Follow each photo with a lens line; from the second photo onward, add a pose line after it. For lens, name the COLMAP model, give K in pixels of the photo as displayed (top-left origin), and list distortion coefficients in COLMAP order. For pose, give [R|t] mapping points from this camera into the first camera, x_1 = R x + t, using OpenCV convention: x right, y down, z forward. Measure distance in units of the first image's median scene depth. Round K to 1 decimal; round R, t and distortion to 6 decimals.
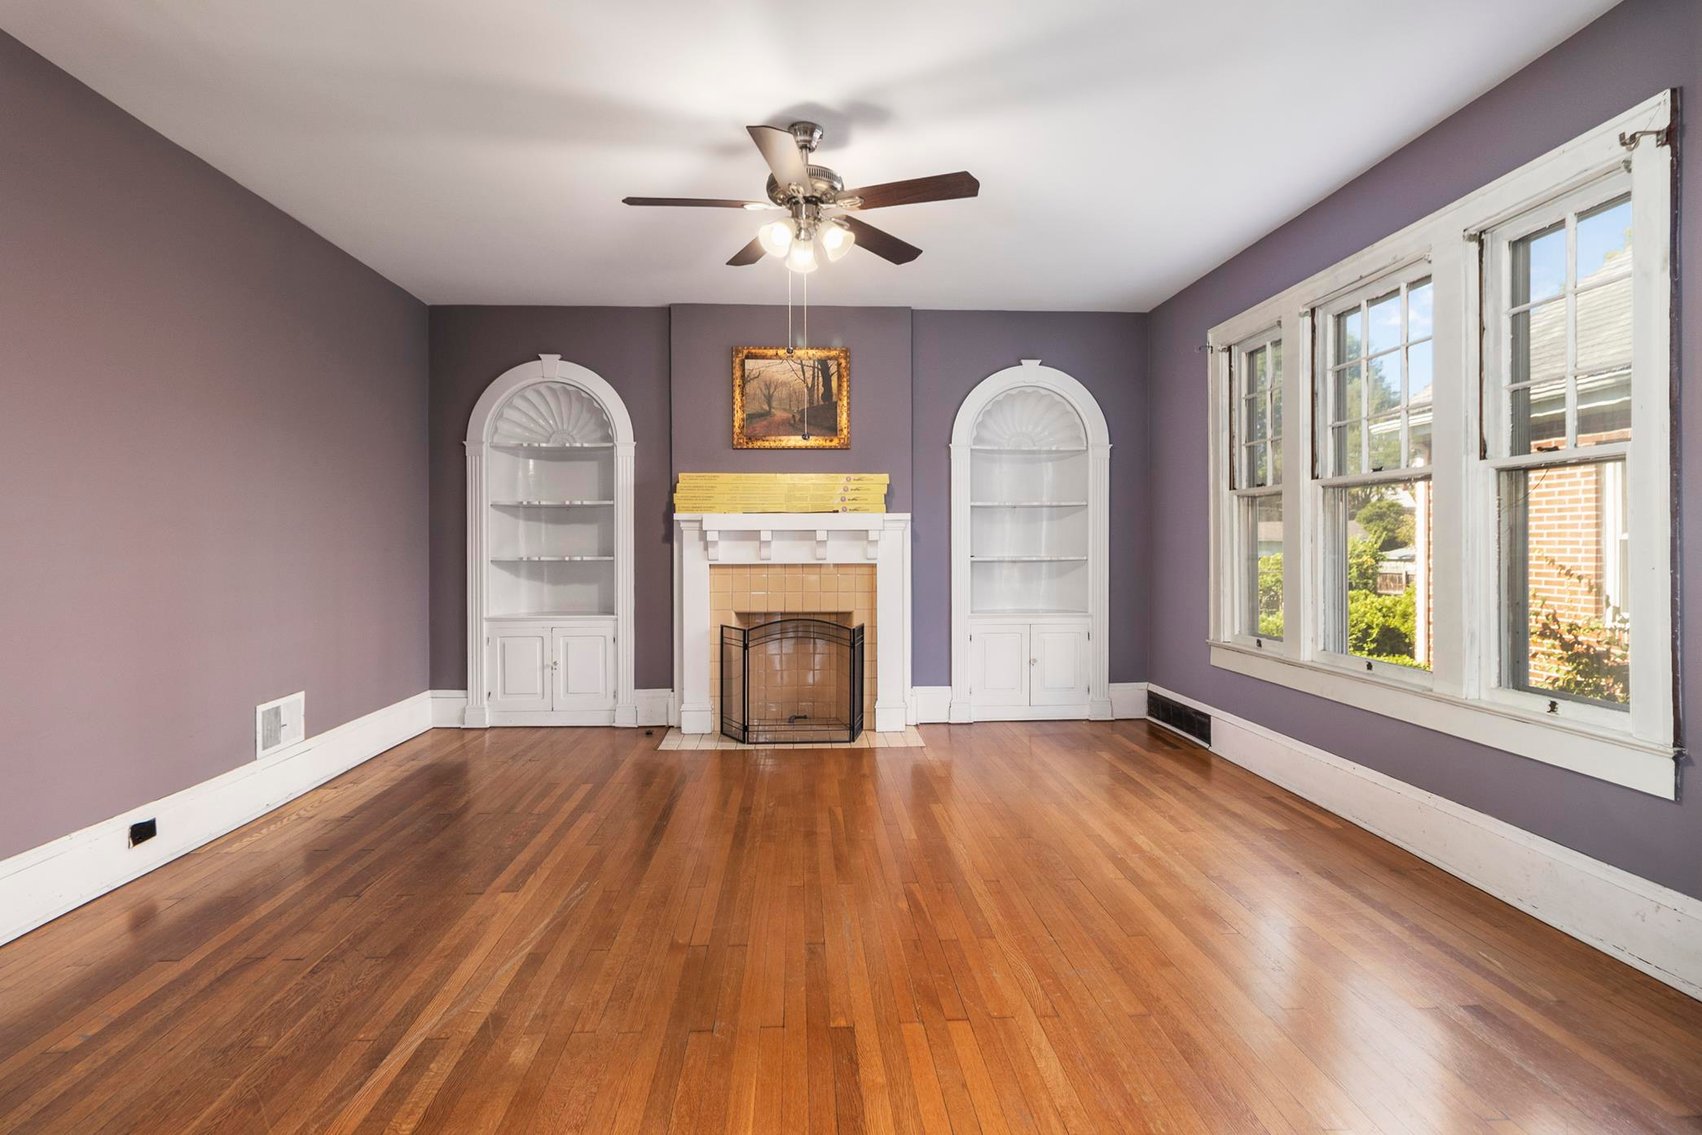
lens RADIAL K [[789.6, 0, 835.6], [0, 789.6, 545.0], [0, 0, 1]] dist [0.007727, -0.001240]
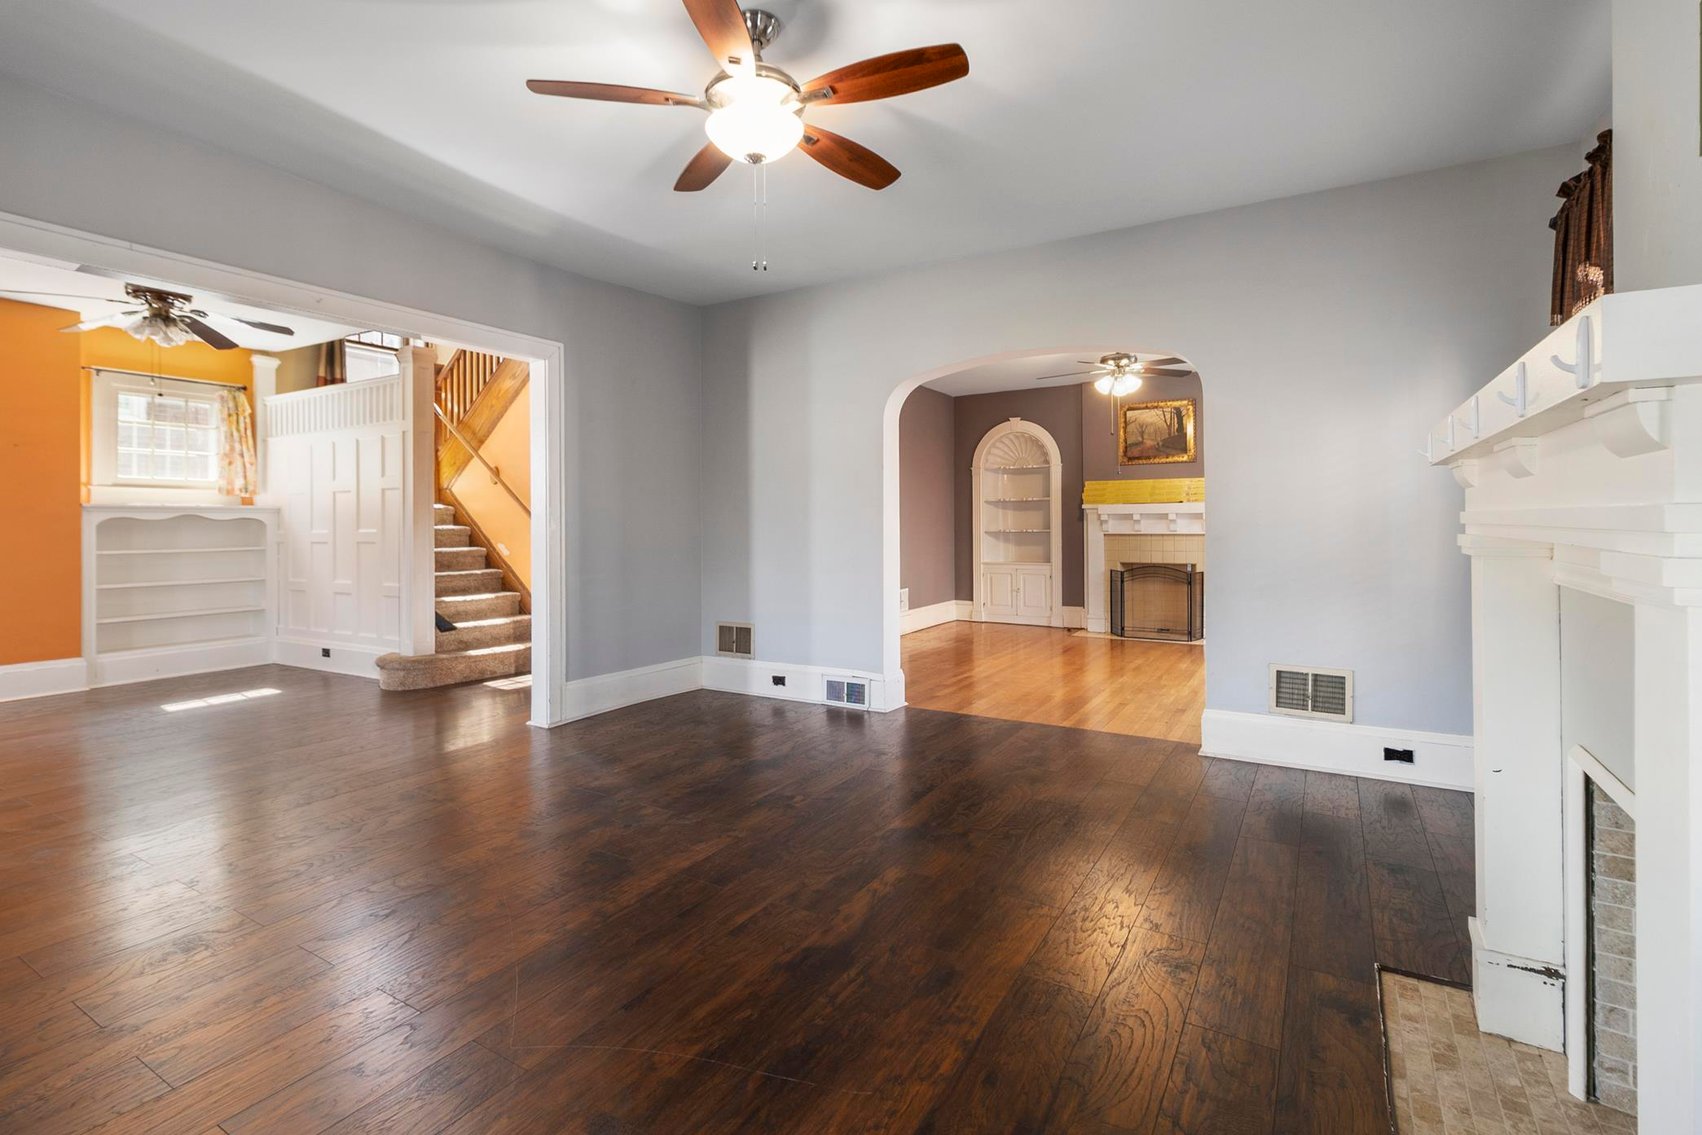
lens RADIAL K [[789.6, 0, 838.7], [0, 789.6, 520.8], [0, 0, 1]] dist [0.007727, -0.001240]
pose [[0.831164, -0.003265, -0.556018, 0.308713], [0.001763, 0.999993, -0.003238, 0.000595], [0.556024, 0.001711, 0.831164, -0.727562]]
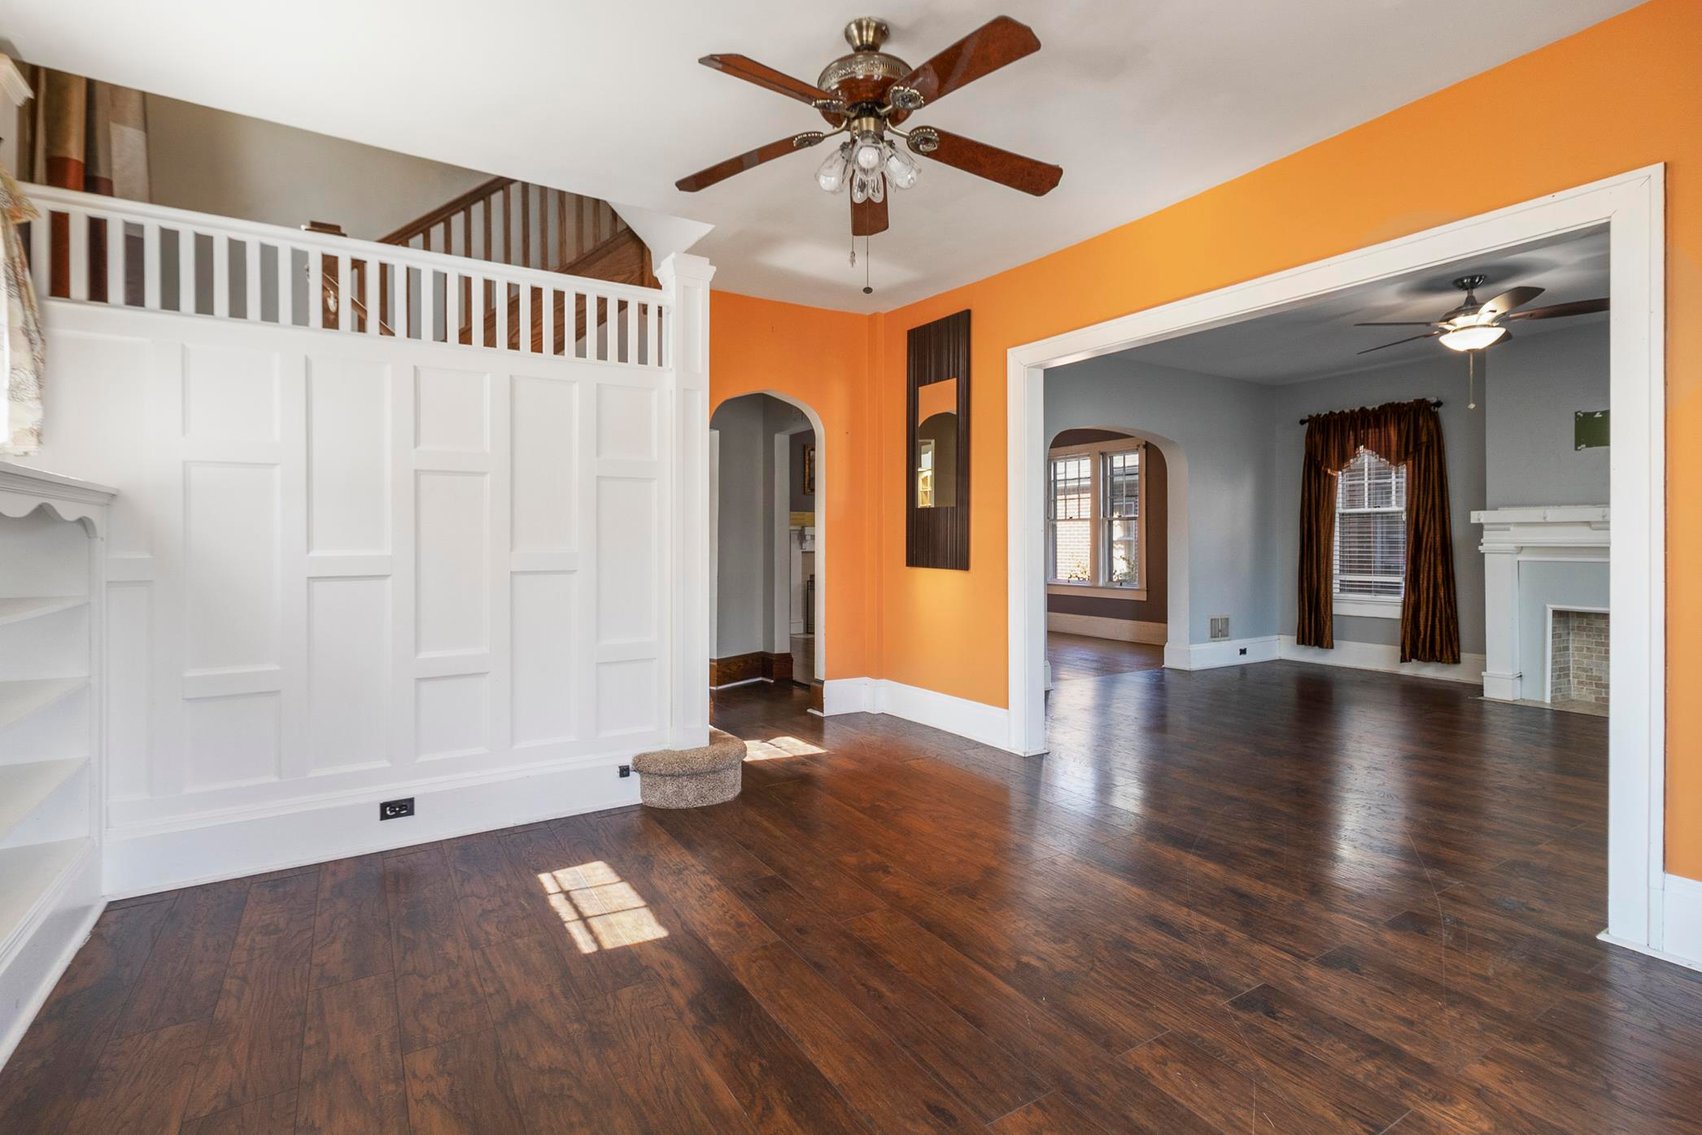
lens RADIAL K [[789.6, 0, 835.7], [0, 789.6, 544.8], [0, 0, 1]] dist [0.007727, -0.001240]
pose [[0.878846, -0.001229, 0.477103, -1.015263], [0.001522, 0.999999, -0.000228, 0.007030], [-0.477102, 0.000926, 0.878847, -0.810282]]
